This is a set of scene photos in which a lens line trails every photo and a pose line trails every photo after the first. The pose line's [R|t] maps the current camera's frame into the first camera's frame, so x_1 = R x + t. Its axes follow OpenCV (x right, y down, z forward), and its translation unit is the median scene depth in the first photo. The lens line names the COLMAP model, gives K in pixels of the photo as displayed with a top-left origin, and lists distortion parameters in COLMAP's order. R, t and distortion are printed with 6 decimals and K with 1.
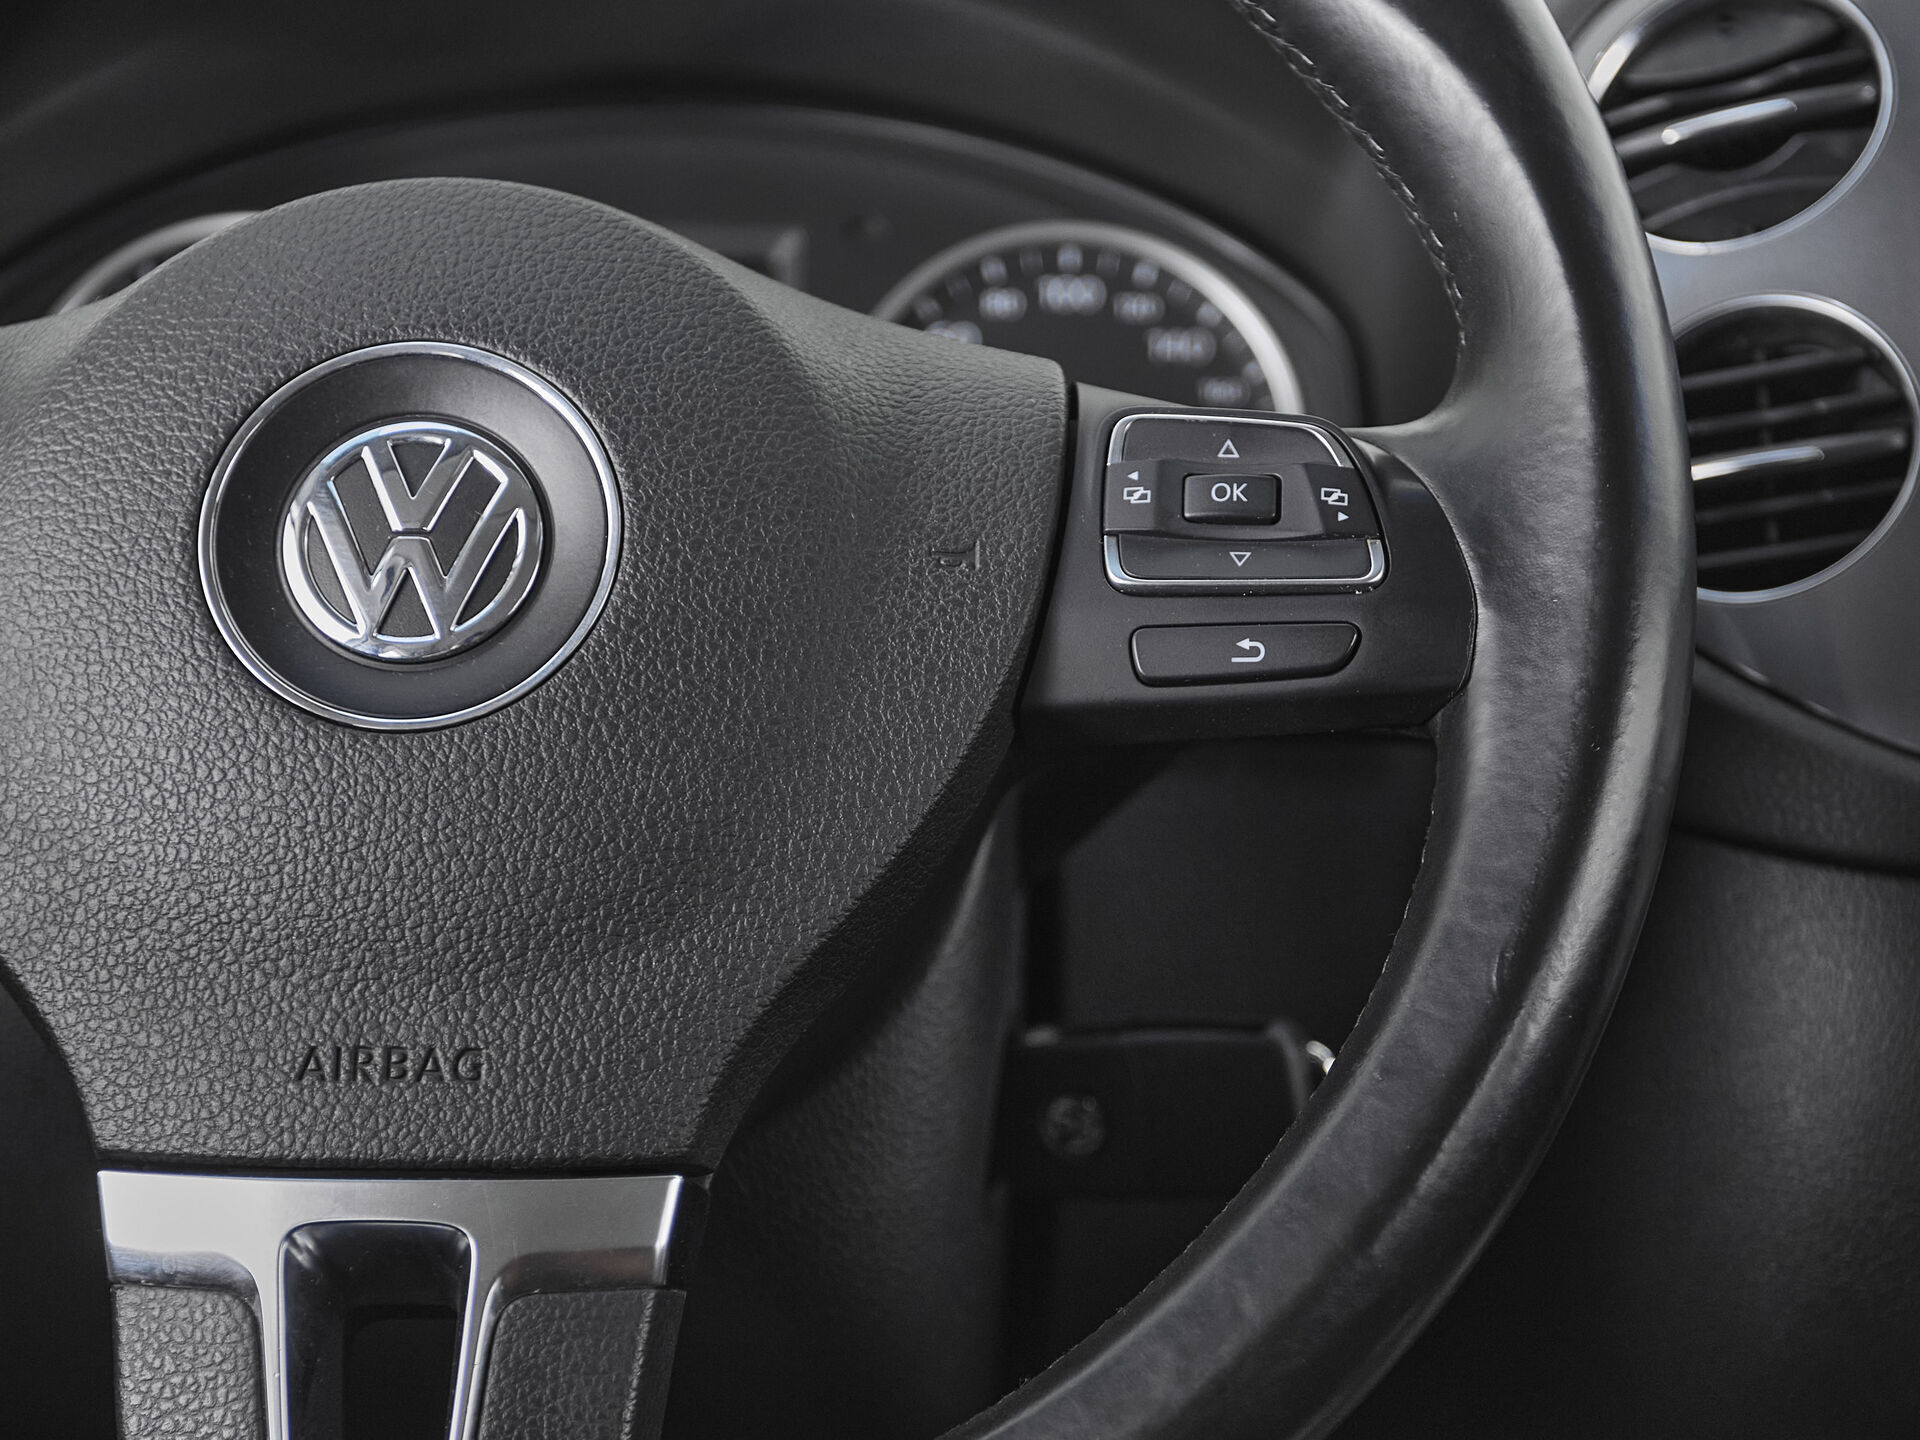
lens RADIAL K [[3540.8, 0, 1083.6], [0, 3540.8, 934.6], [0, 0, 1]] dist [0.022328, 0.000000]
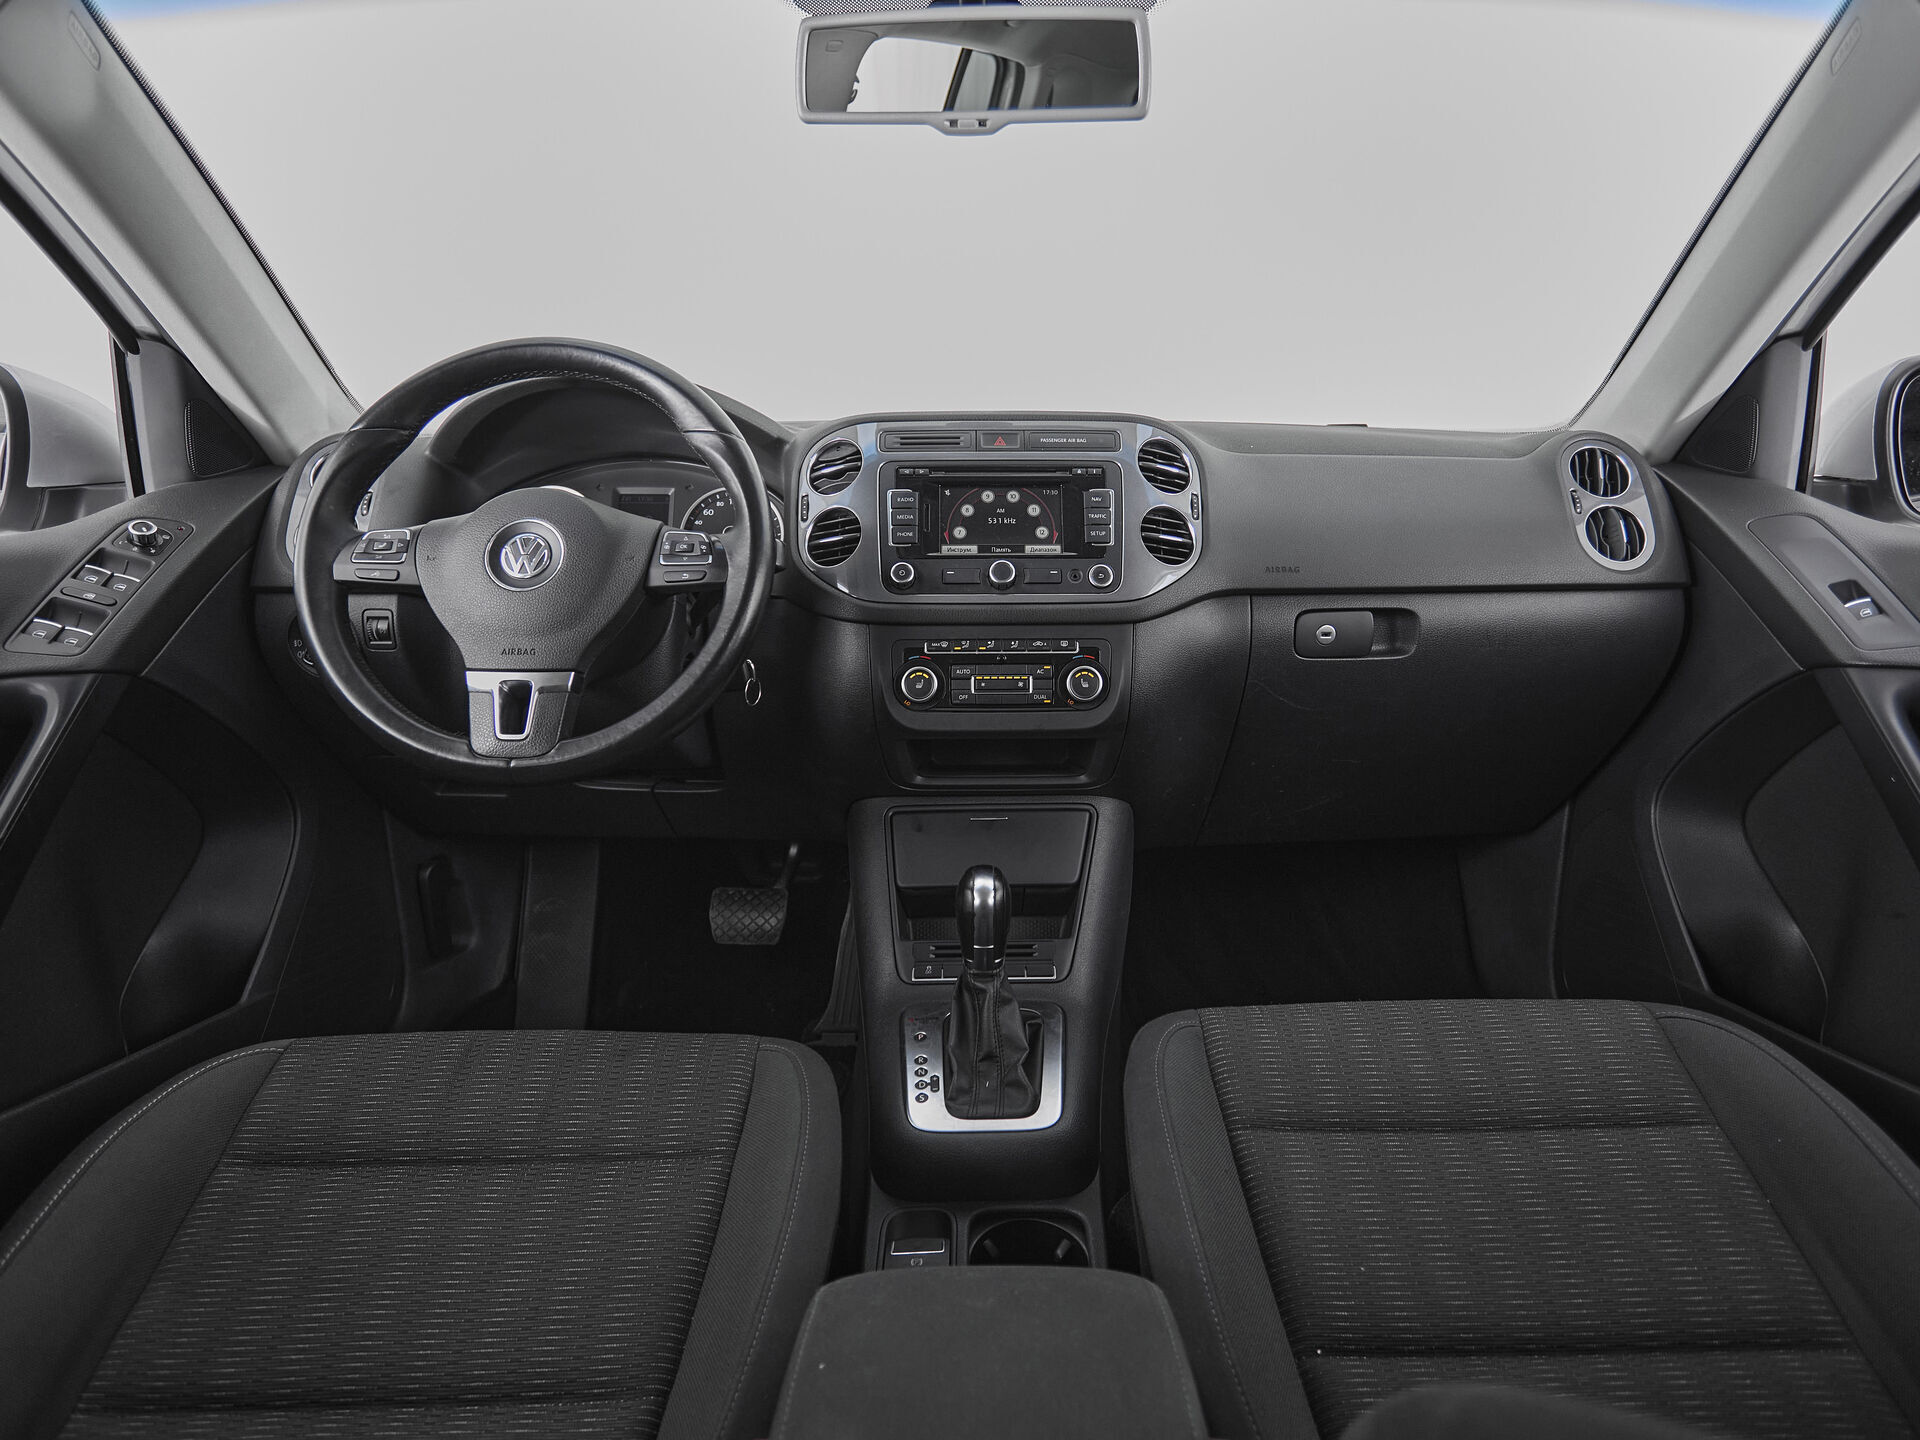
lens RADIAL K [[1159.0, 0, 1026.7], [0, 1159.0, 733.5], [0, 0, 1]] dist [0.001878, 0.001335]
pose [[0.999664, -0.009130, 0.024269, 0.535102], [0.008200, 0.999238, 0.038152, 0.098438], [-0.024599, -0.037940, 0.998977, -0.804587]]
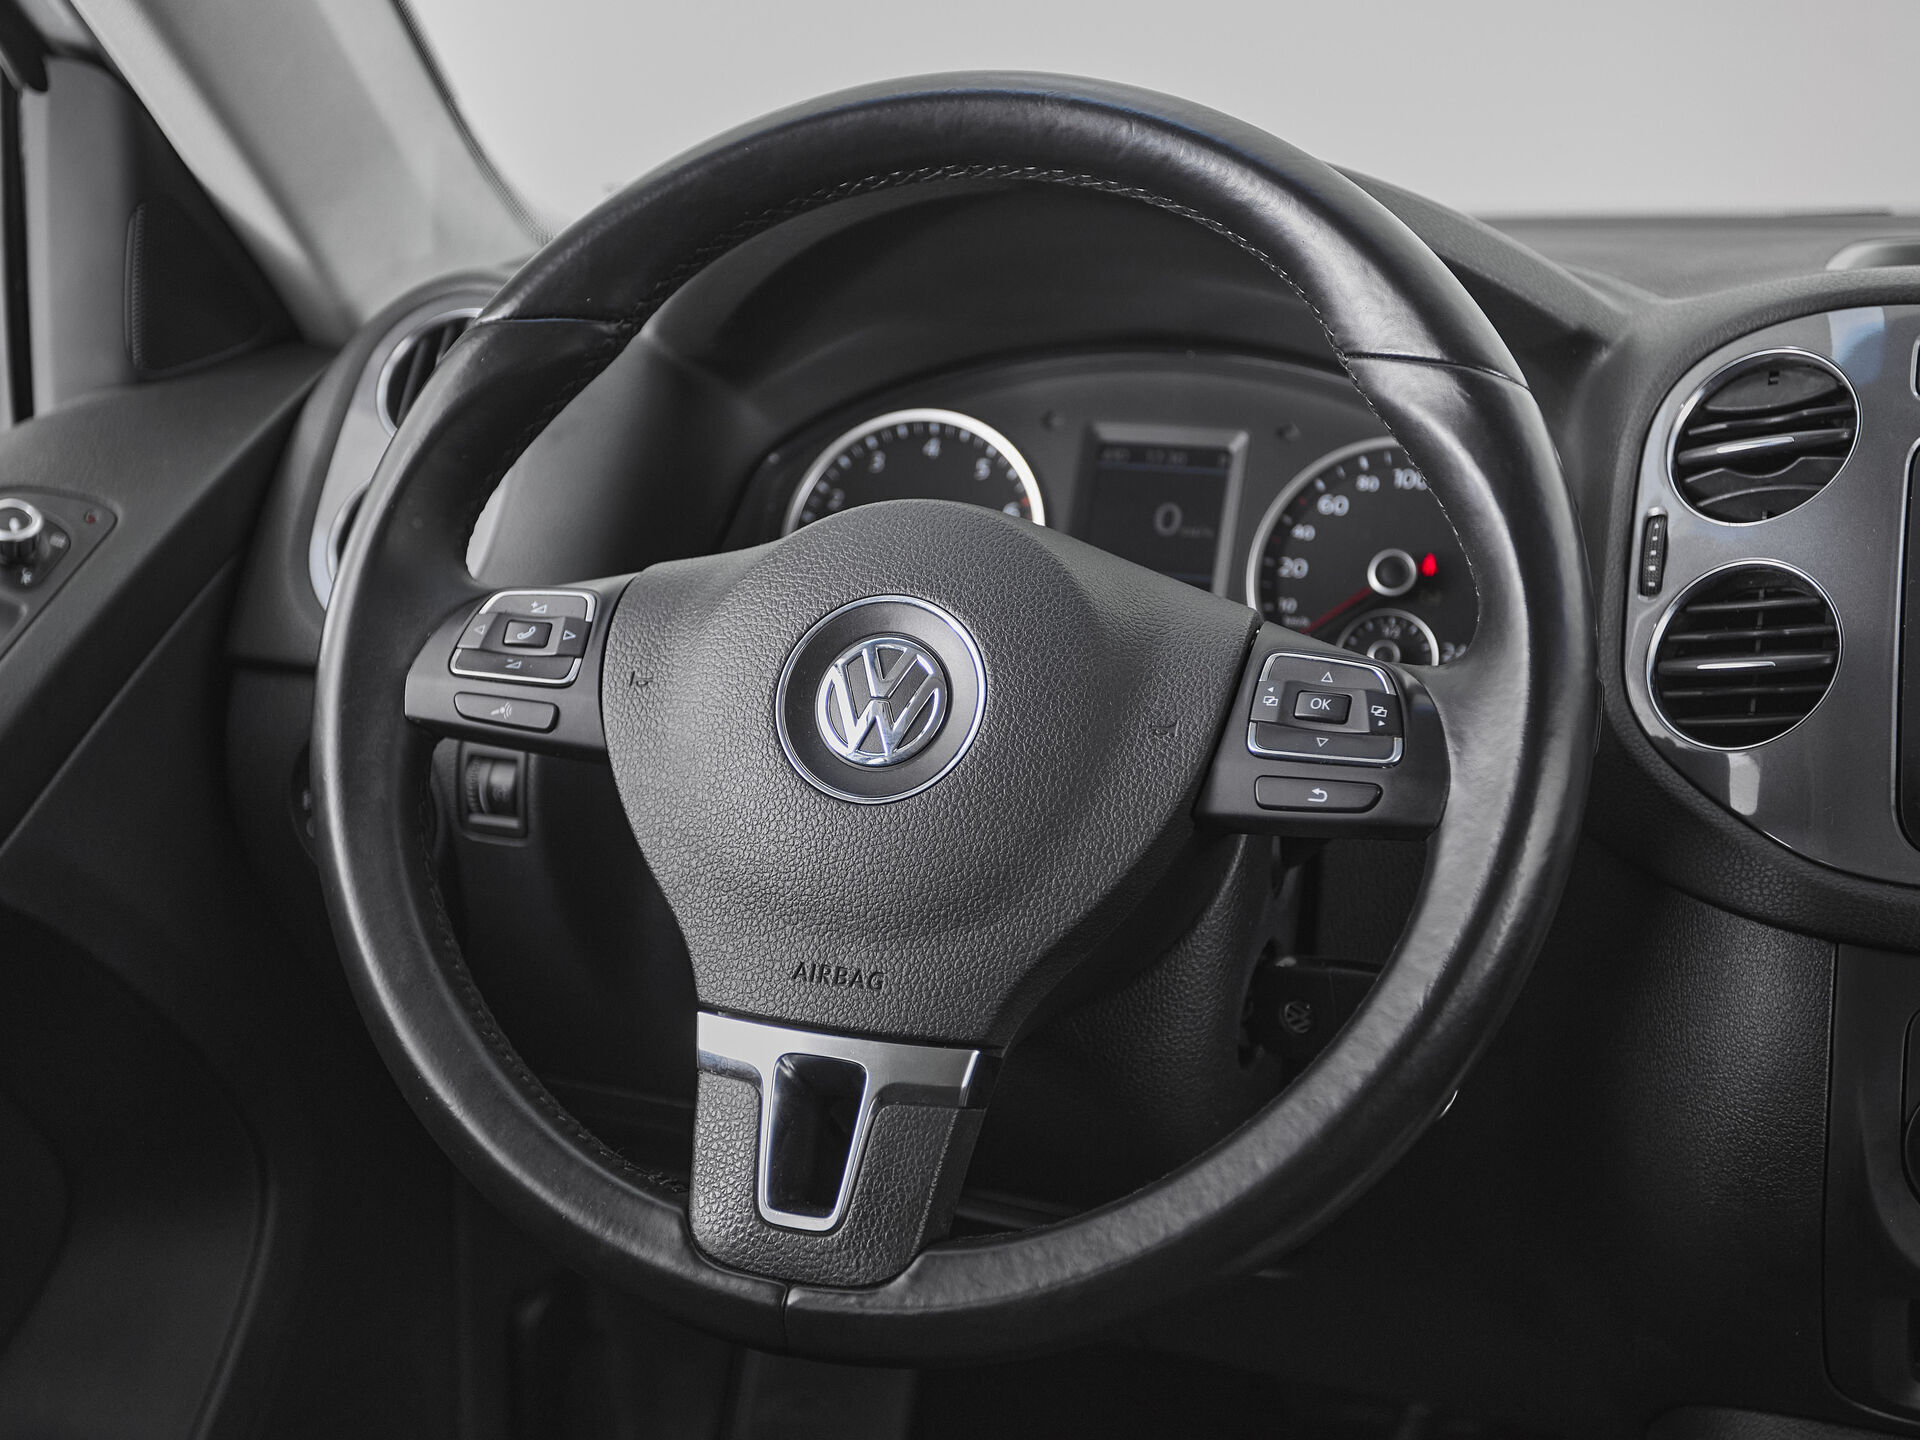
lens RADIAL K [[2692.9, 0, 867.1], [0, 2692.9, 723.0], [0, 0, 1]] dist [0.053440, 0.000000]
pose [[0.940498, 0.084714, -0.329069, 0.287291], [-0.079331, 0.996403, 0.029779, -0.143568], [0.330408, -0.001902, 0.943836, -0.383161]]
